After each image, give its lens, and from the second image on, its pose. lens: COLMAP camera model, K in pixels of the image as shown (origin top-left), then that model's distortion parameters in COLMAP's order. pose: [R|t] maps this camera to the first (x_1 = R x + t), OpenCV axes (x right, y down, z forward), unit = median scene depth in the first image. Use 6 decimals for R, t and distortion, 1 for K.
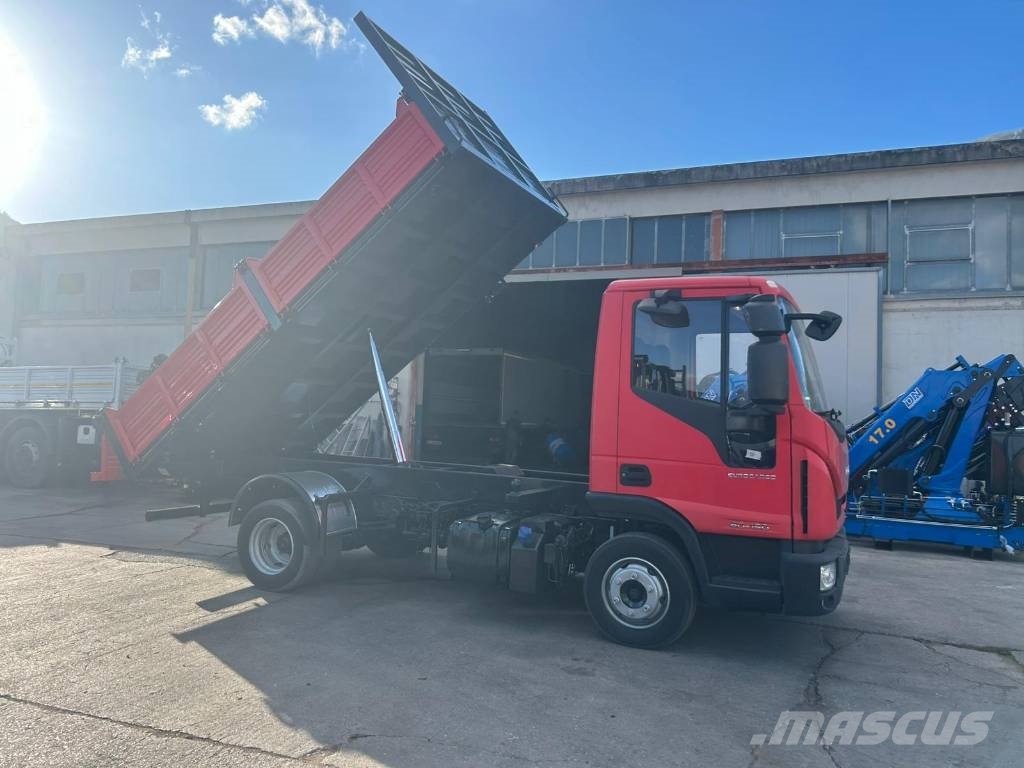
lens RADIAL K [[771.1, 0, 526.1], [0, 771.1, 373.8], [0, 0, 1]] dist [0.055338, -0.053991]
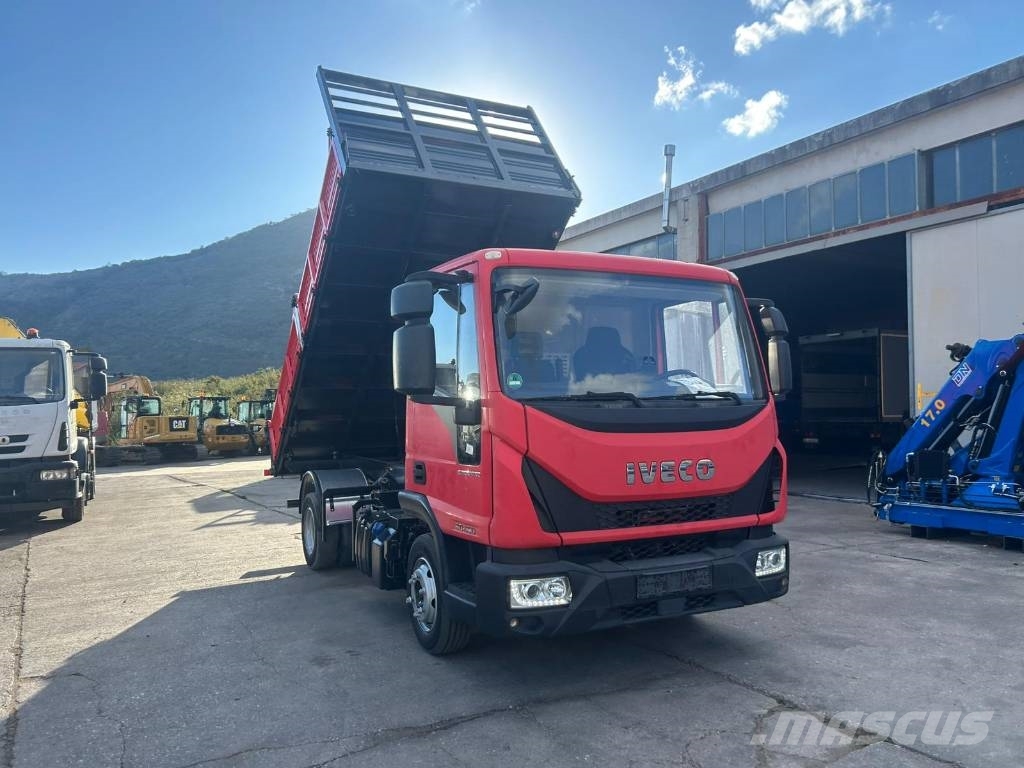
lens RADIAL K [[775.1, 0, 520.0], [0, 775.1, 381.6], [0, 0, 1]] dist [0.049874, -0.052181]
pose [[0.788017, -0.068022, -0.611885, 0.700725], [0.074199, 0.997126, -0.015291, 0.035437], [0.611166, -0.033352, 0.790799, 0.262198]]
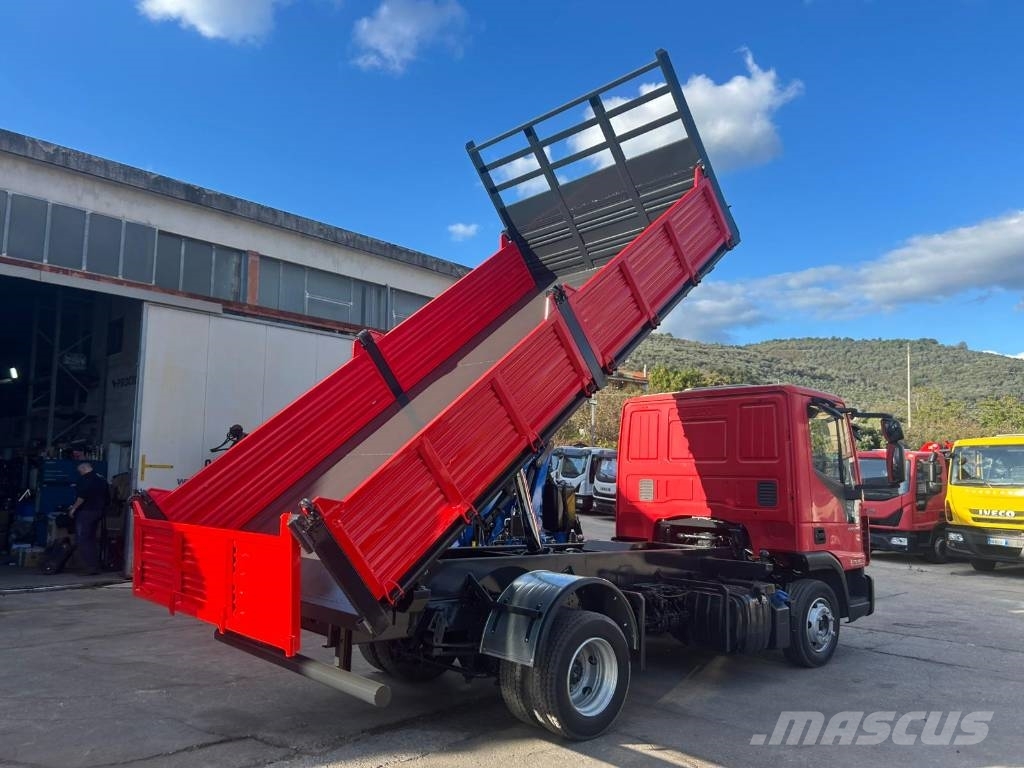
lens RADIAL K [[770.8, 0, 503.7], [0, 770.8, 390.5], [0, 0, 1]] dist [0.045956, -0.042493]
pose [[0.398711, 0.085012, 0.913128, -1.107639], [-0.059943, 0.995981, -0.066552, 0.000663], [-0.915115, -0.028200, 0.402205, 0.808268]]
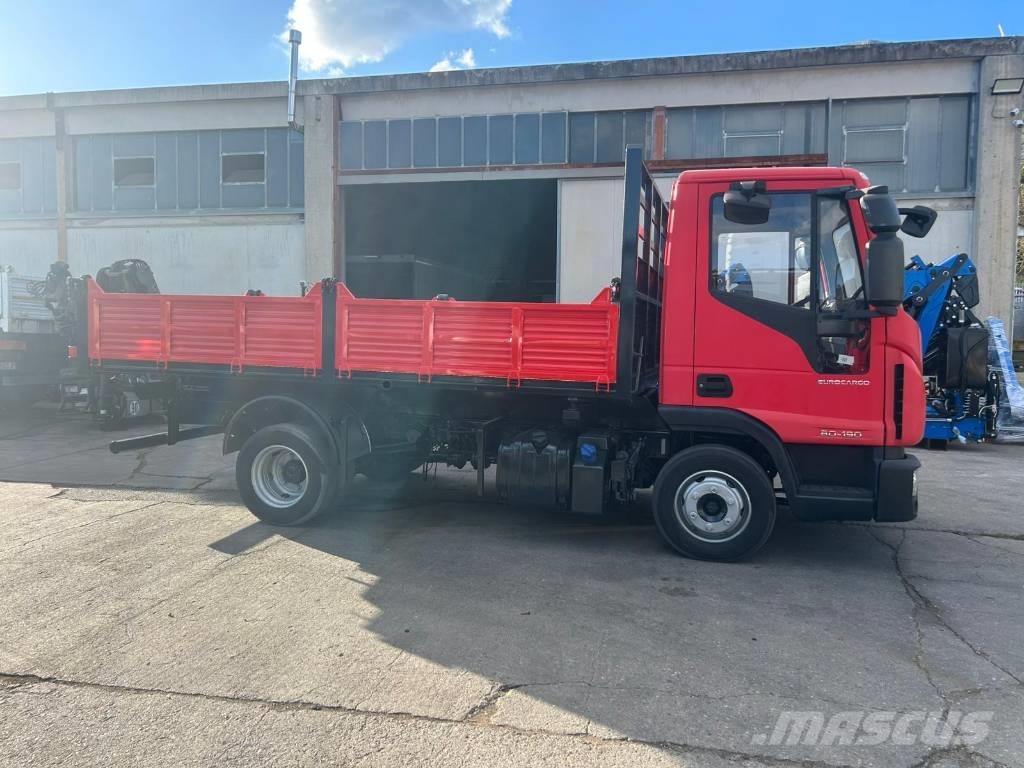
lens RADIAL K [[771.1, 0, 526.1], [0, 771.1, 373.8], [0, 0, 1]] dist [0.055338, -0.053991]
pose [[0.986540, -0.032365, 0.160284, -0.193315], [0.013129, 0.992730, 0.119647, 0.002644], [-0.162991, -0.115932, 0.979793, 0.100914]]
